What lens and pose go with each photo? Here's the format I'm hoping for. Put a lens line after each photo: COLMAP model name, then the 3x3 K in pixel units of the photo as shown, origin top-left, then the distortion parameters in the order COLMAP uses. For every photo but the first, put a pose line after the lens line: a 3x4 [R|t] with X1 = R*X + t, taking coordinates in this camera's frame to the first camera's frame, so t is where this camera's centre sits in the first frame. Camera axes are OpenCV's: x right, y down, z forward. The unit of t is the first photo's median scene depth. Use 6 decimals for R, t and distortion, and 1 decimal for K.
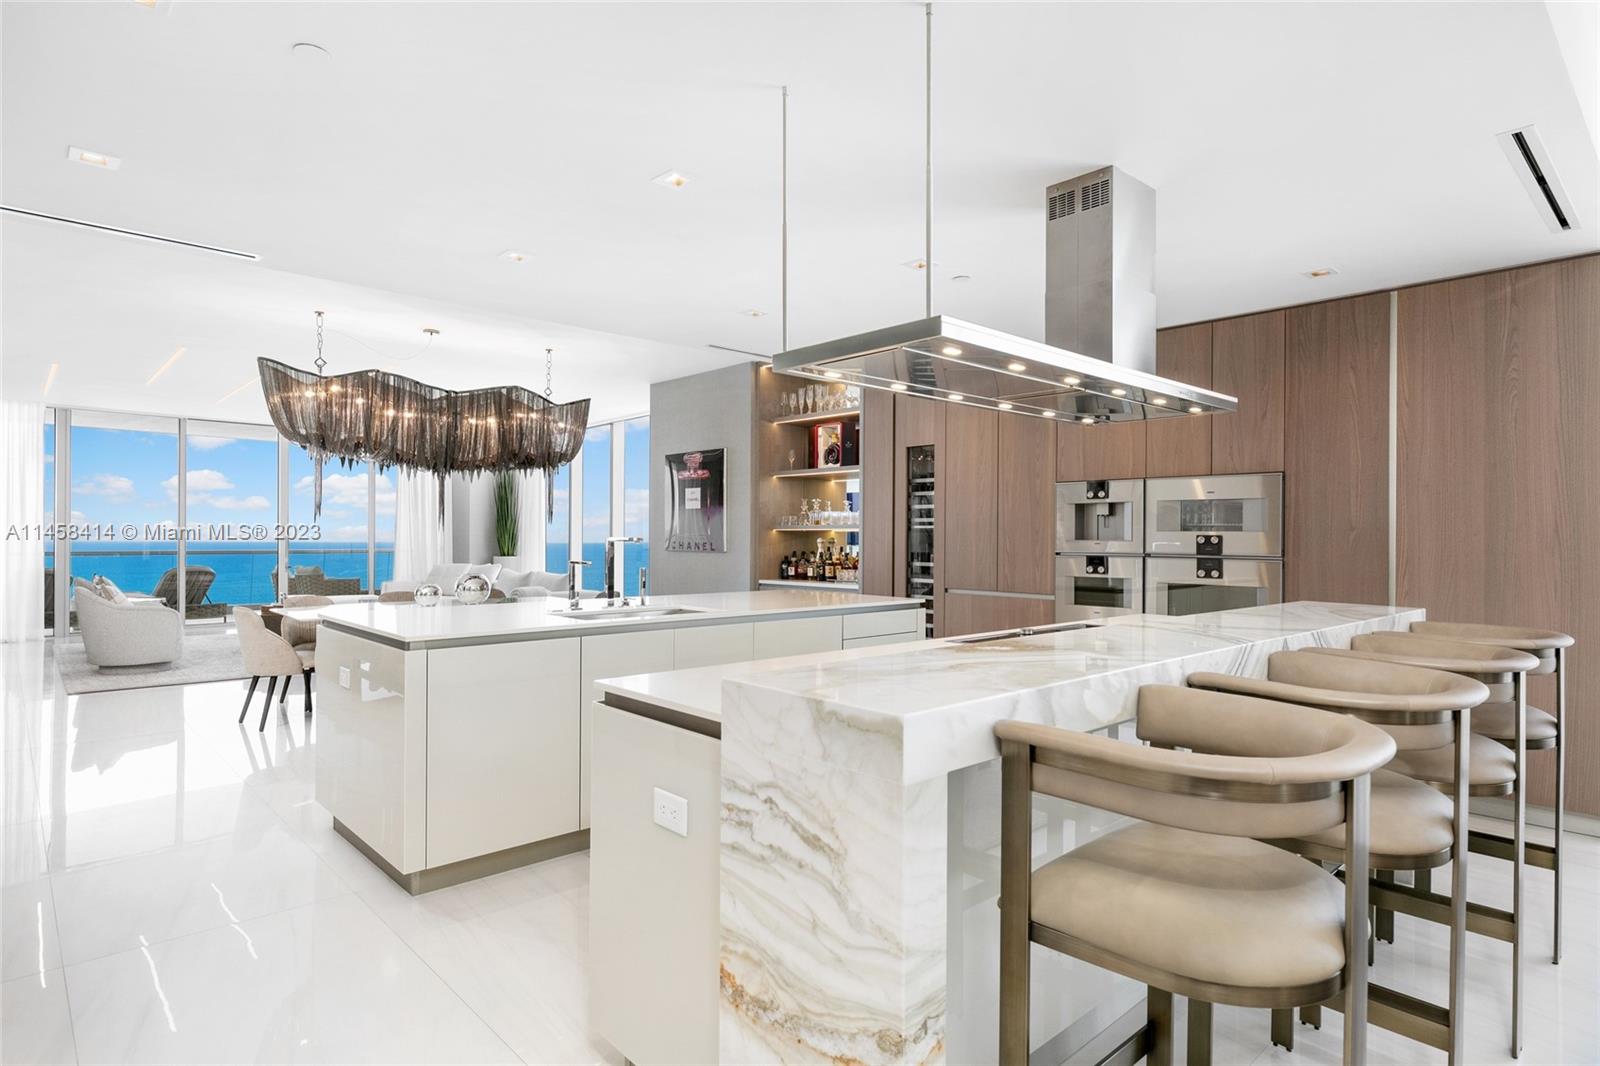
lens RADIAL K [[863.3, 0, 814.3], [0, 863.3, 532.3], [0, 0, 1]] dist [0.008543, -0.003988]
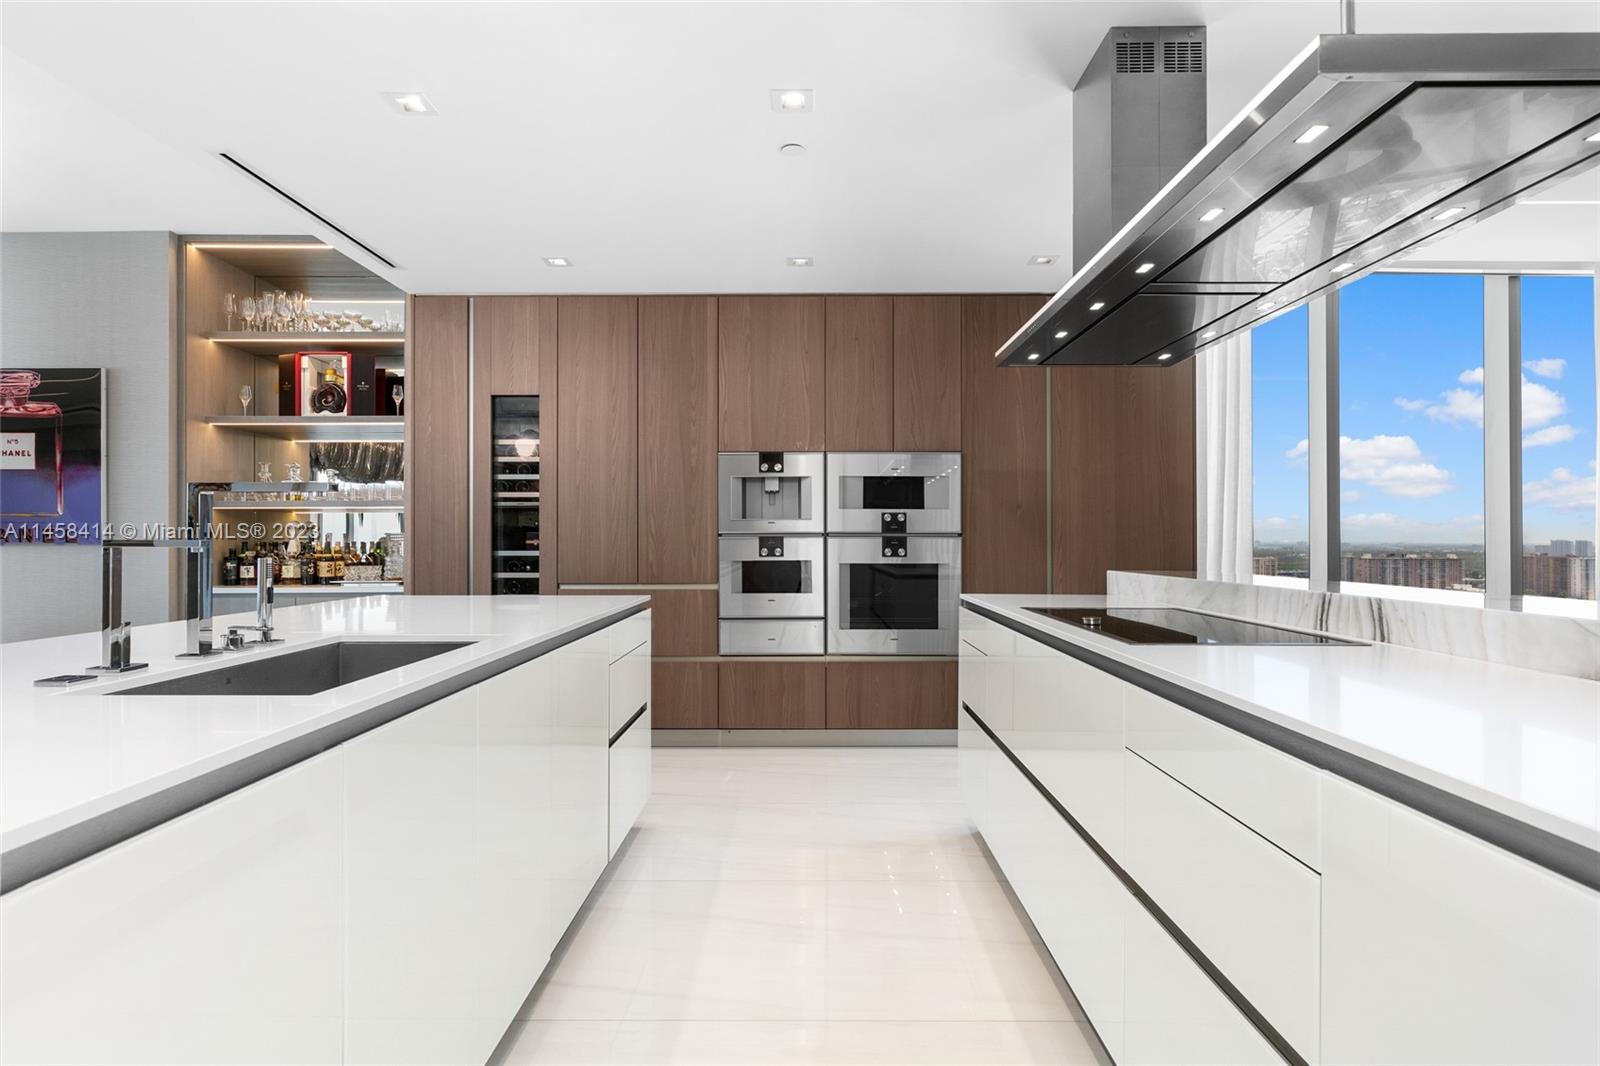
lens RADIAL K [[790.5, 0, 798.8], [0, 790.5, 534.5], [0, 0, 1]] dist [-0.000256, -0.000752]
pose [[0.692705, -0.005259, 0.721202, -0.200836], [0.002578, 0.999985, 0.004816, 0.017984], [-0.721217, -0.001477, 0.692708, 0.347393]]
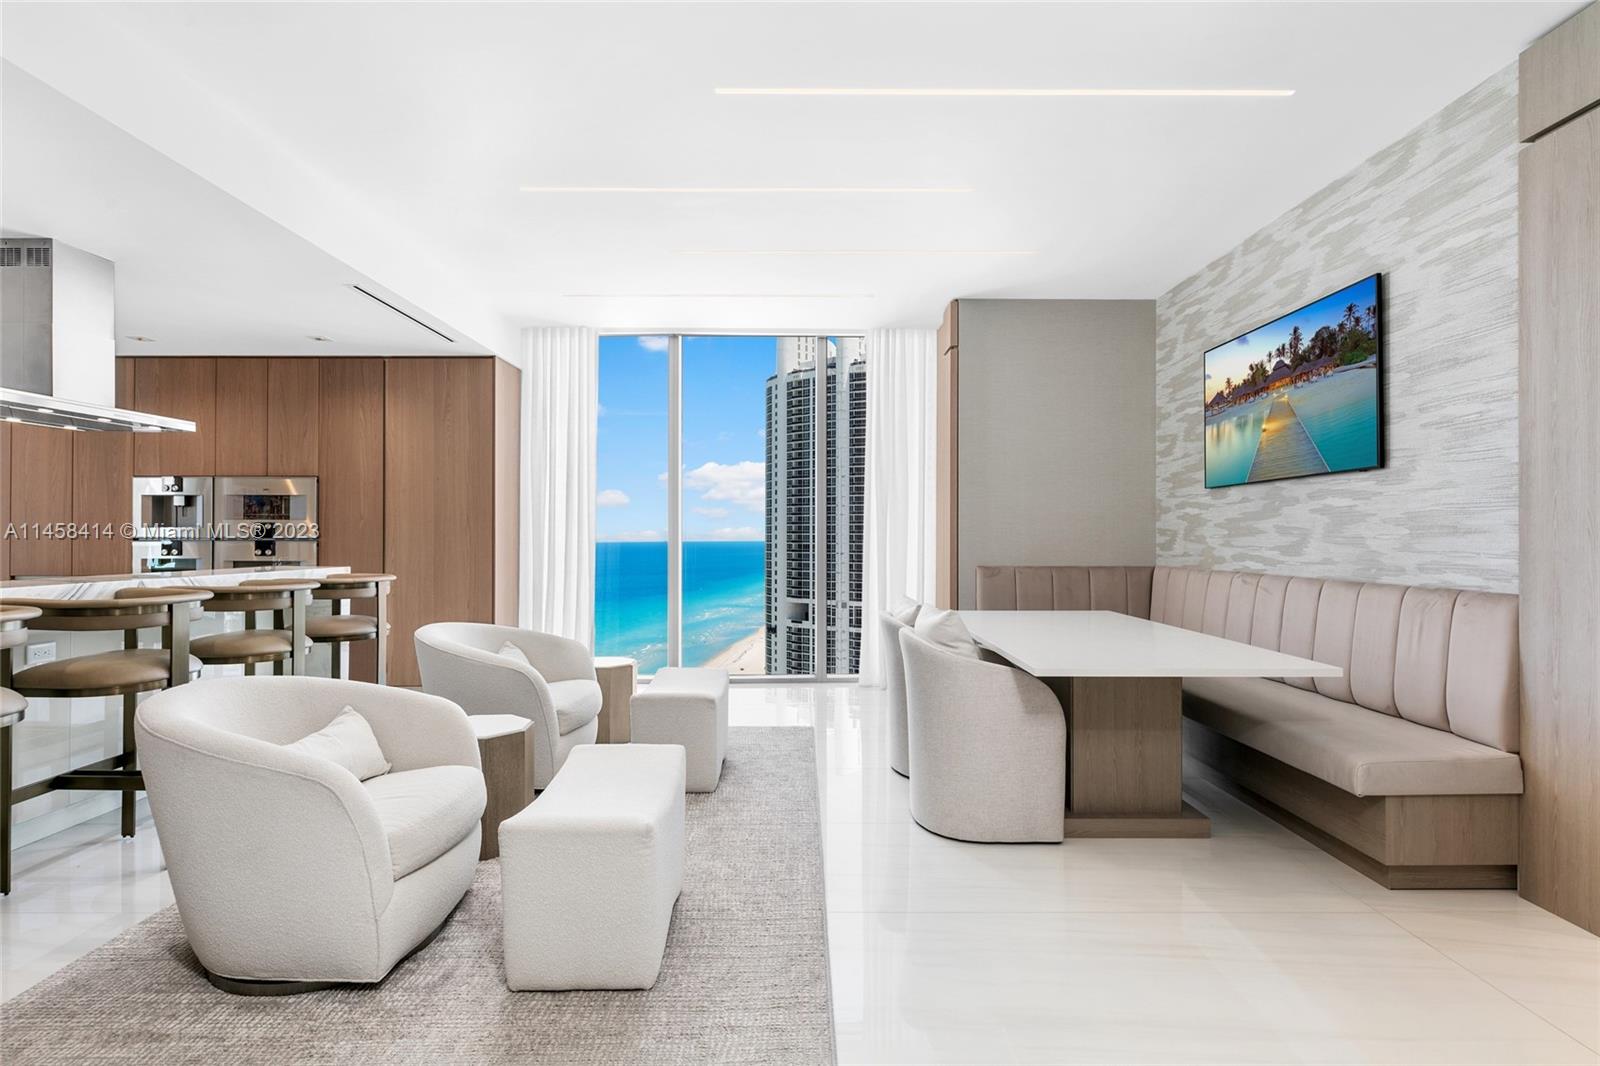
lens RADIAL K [[790.5, 0, 806.9], [0, 790.5, 538.2], [0, 0, 1]] dist [-0.000256, -0.000752]
pose [[0.686400, -0.008276, 0.727177, 0.115544], [0.000123, 0.999937, 0.011264, 0.010176], [-0.727224, -0.007642, 0.686358, -0.307306]]
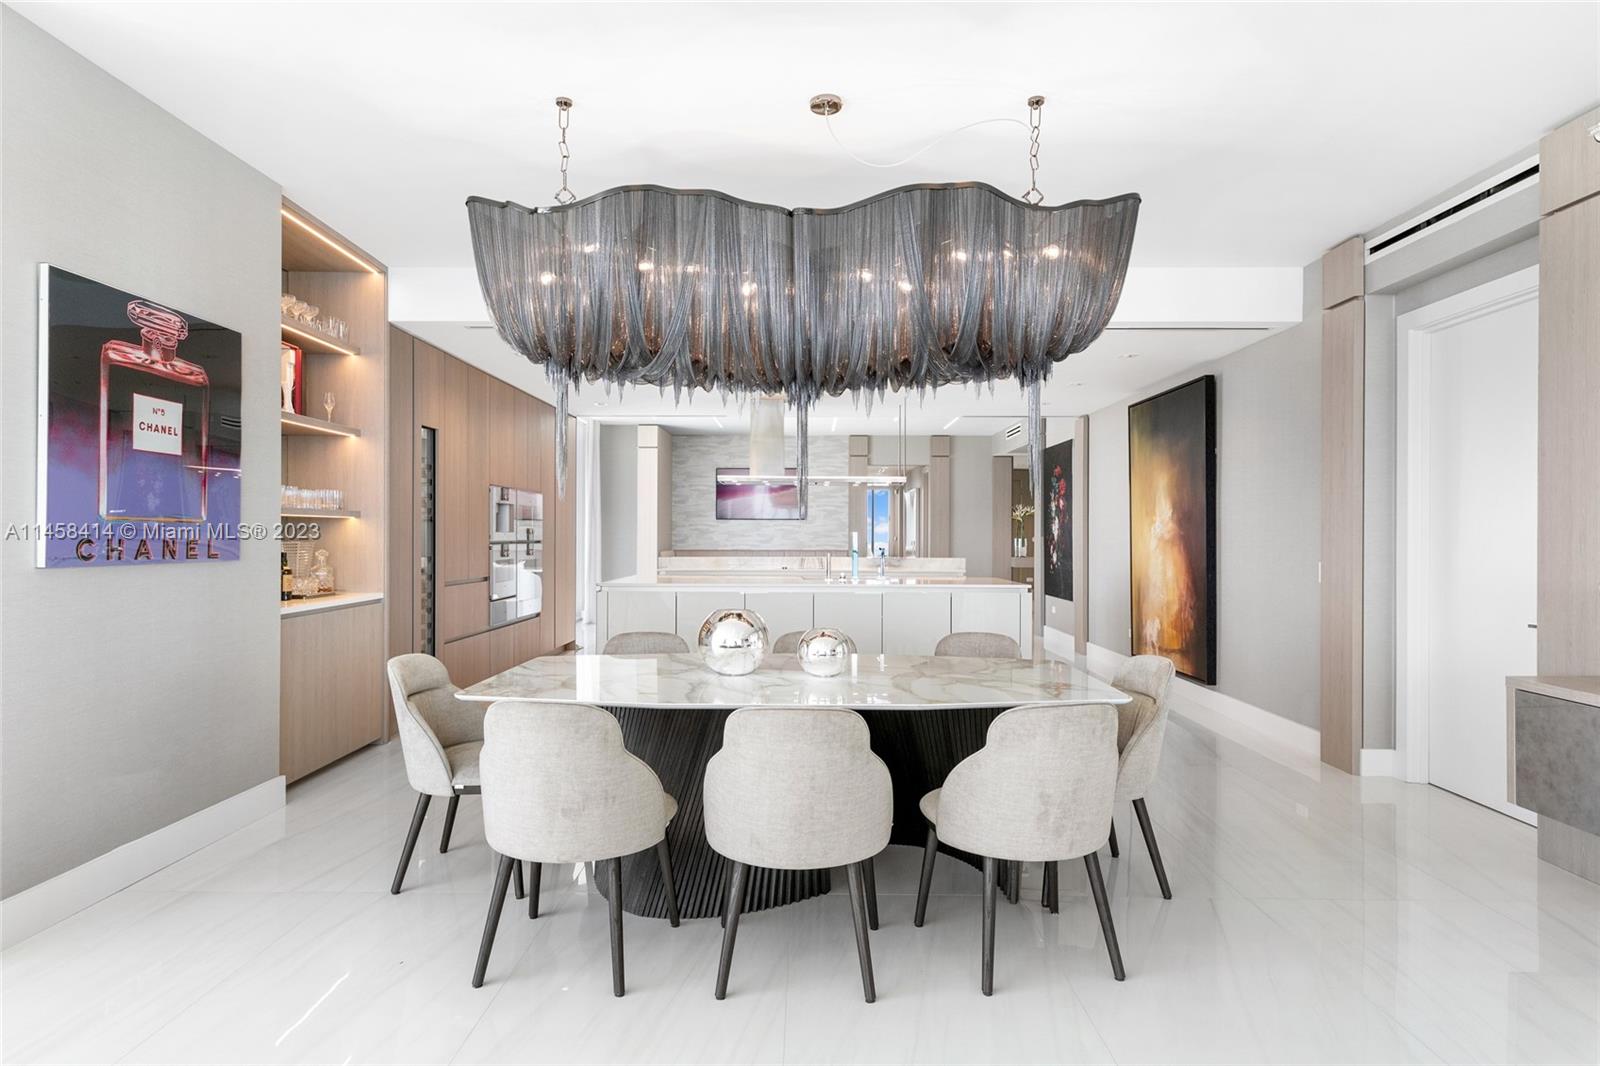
lens RADIAL K [[863.3, 0, 801.3], [0, 863.3, 533.4], [0, 0, 1]] dist [0.008543, -0.003988]
pose [[-0.717577, -0.006014, 0.696453, -0.783802], [-0.010222, 0.999946, -0.001897, 0.008279], [-0.696404, -0.008481, -0.717600, 1.373900]]
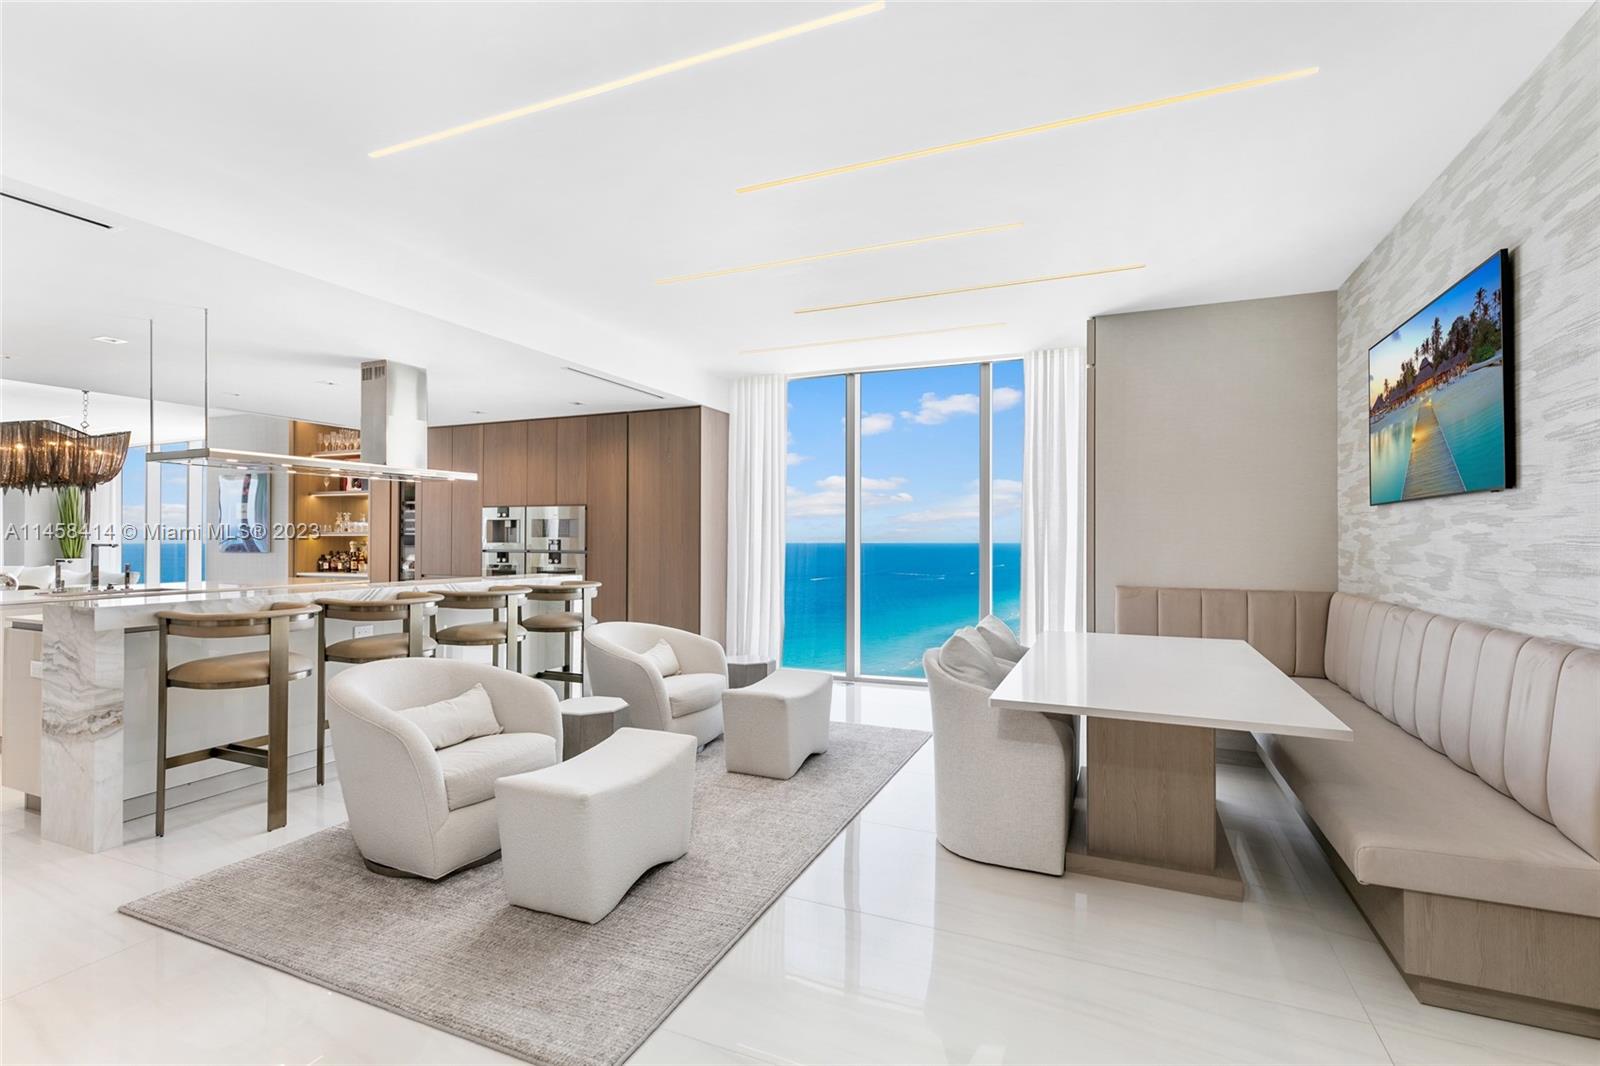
lens RADIAL K [[732.1, 0, 813.5], [0, 732.1, 536.2], [0, 0, 1]] dist [0.005194, 0.001511]
pose [[0.917410, -0.003524, 0.397929, 0.262501], [0.001493, 0.999984, 0.005414, -0.008137], [-0.397942, -0.004373, 0.917400, -0.443194]]
